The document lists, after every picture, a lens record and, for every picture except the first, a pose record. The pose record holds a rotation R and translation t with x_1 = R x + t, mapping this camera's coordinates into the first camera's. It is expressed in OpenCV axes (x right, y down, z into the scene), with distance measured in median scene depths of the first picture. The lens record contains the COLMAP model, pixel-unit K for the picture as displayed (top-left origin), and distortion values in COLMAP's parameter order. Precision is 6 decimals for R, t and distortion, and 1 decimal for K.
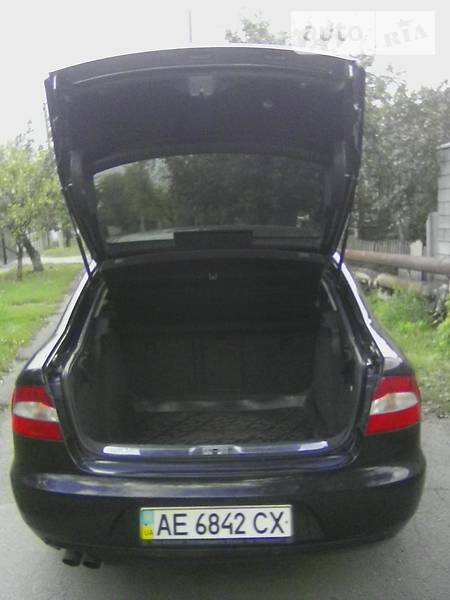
lens RADIAL K [[614.5, 0, 225.0], [0, 614.5, 300.0], [0, 0, 1]] dist [0.128145, -0.534016]
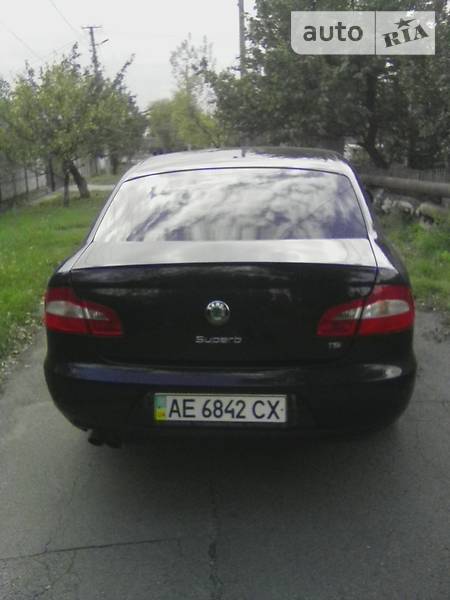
lens RADIAL K [[620.8, 0, 225.0], [0, 620.8, 300.0], [0, 0, 1]] dist [0.091746, -0.549668]
pose [[0.997000, 0.023686, -0.073687, 0.069491], [-0.015418, 0.993722, 0.110807, 0.032363], [0.075849, -0.109338, 0.991107, -0.106291]]
